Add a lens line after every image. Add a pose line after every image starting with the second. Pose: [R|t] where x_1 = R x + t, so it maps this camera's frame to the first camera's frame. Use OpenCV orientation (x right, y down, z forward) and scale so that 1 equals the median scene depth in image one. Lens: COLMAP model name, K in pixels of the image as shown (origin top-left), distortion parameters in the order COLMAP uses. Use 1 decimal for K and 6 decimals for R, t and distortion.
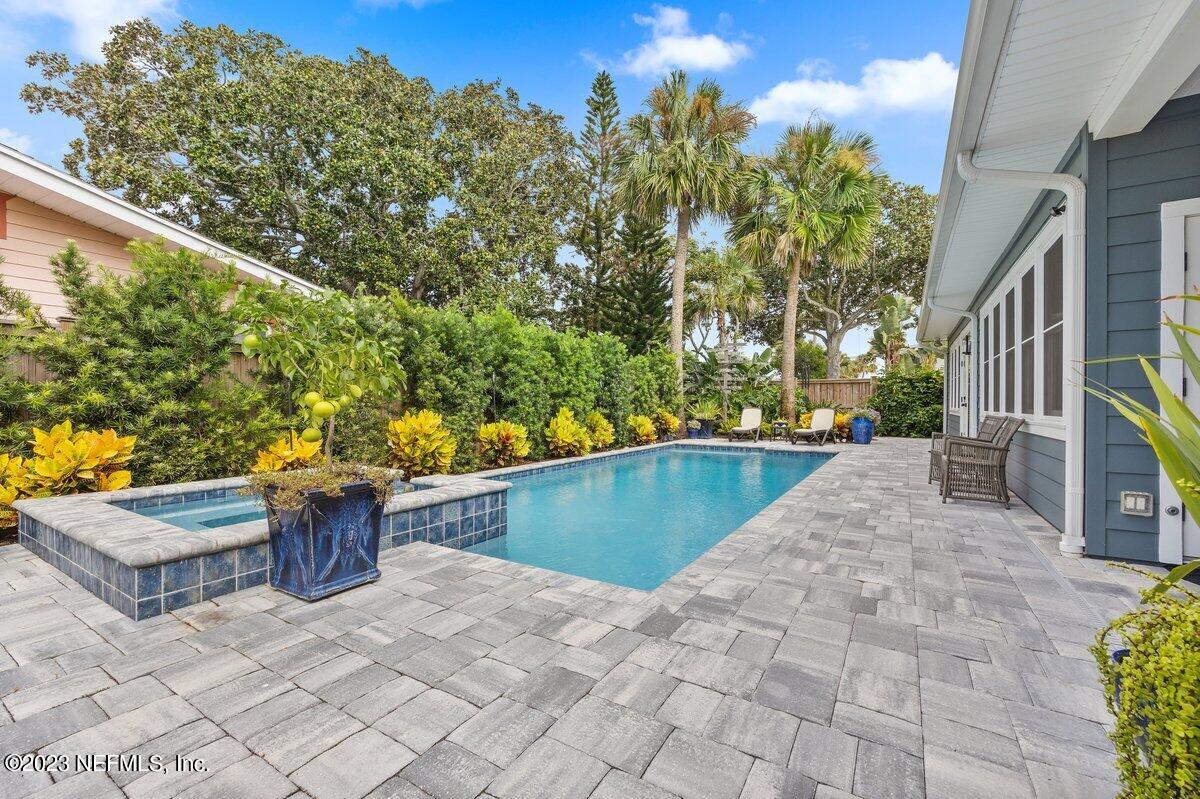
lens RADIAL K [[490.5, 0, 607.1], [0, 490.5, 405.4], [0, 0, 1]] dist [-0.003525, -0.000317]
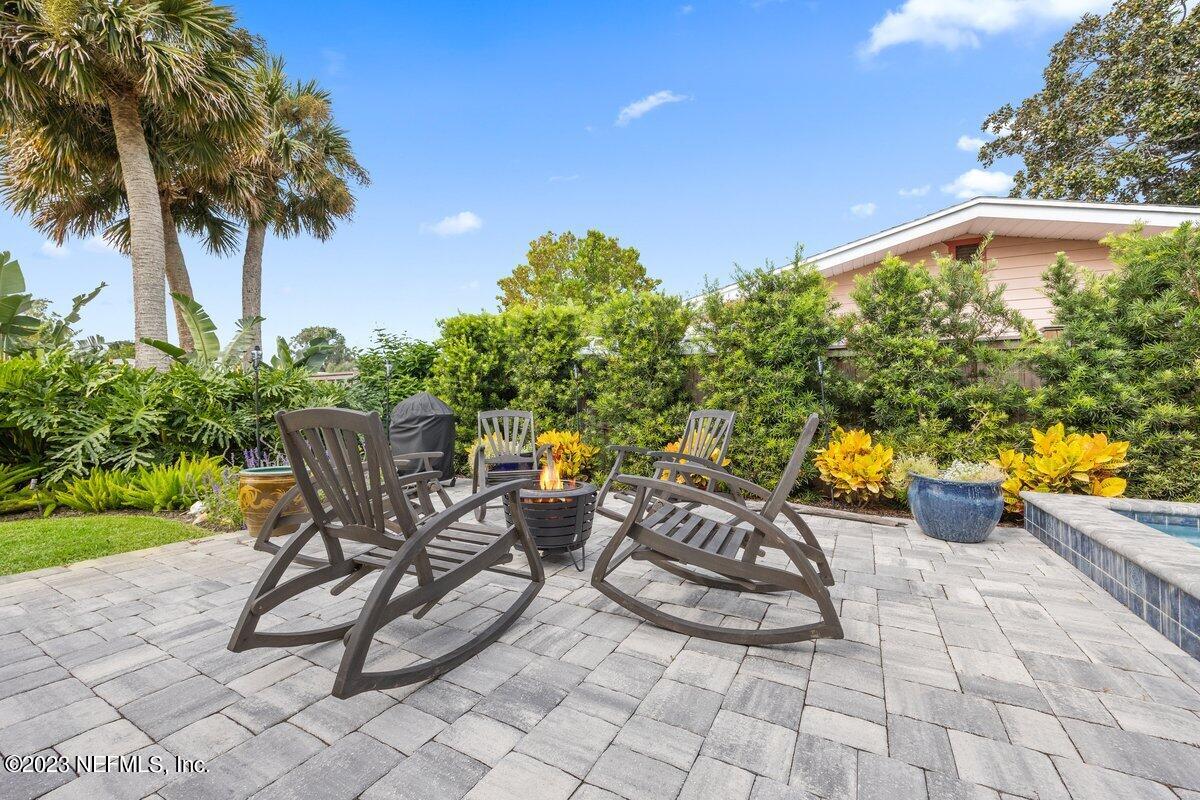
lens RADIAL K [[490.5, 0, 605.9], [0, 490.5, 398.1], [0, 0, 1]] dist [-0.003525, -0.000317]
pose [[0.044259, -0.014265, -0.998918, -0.083743], [-0.005710, 0.999878, -0.014532, -0.001433], [0.999004, 0.006347, 0.044172, -0.031436]]
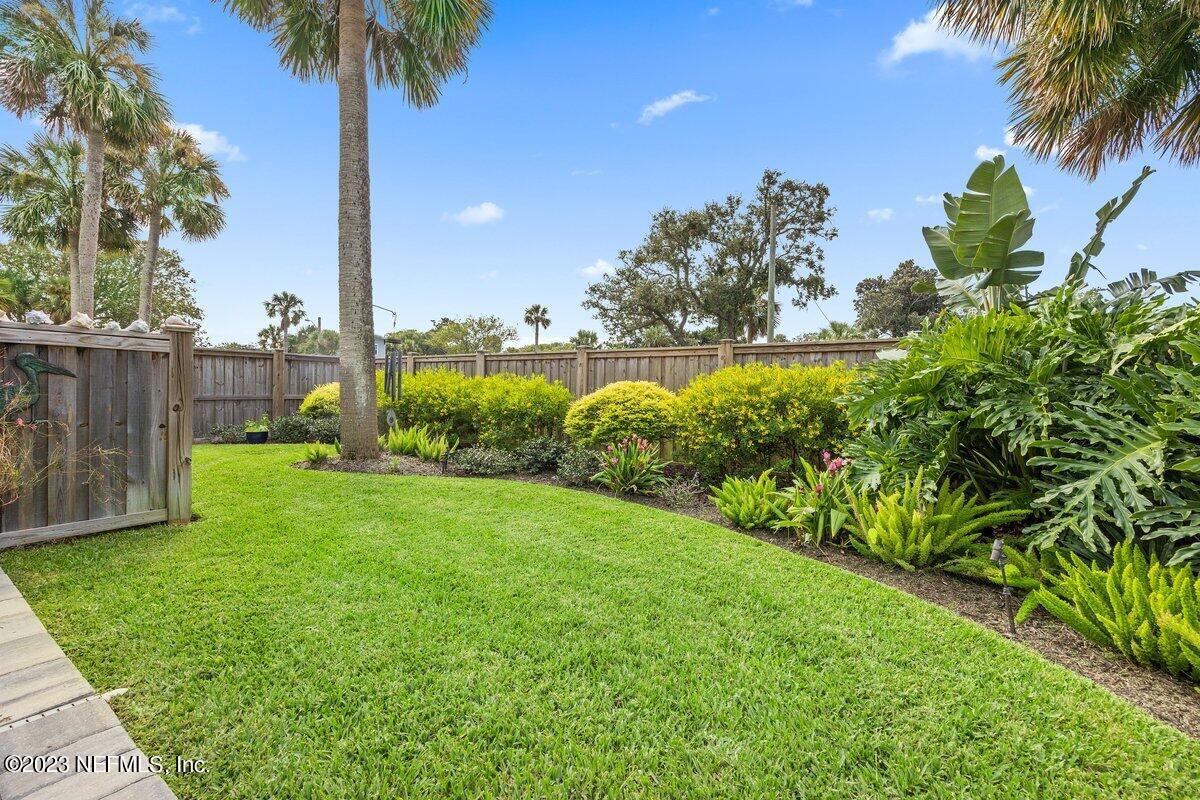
lens RADIAL K [[490.5, 0, 599.6], [0, 490.5, 394.8], [0, 0, 1]] dist [-0.003525, -0.000317]
pose [[-0.999287, -0.013213, 0.035372, -0.244080], [-0.012540, 0.999738, 0.019171, -0.000068], [-0.035616, 0.018714, -0.999190, -0.180635]]
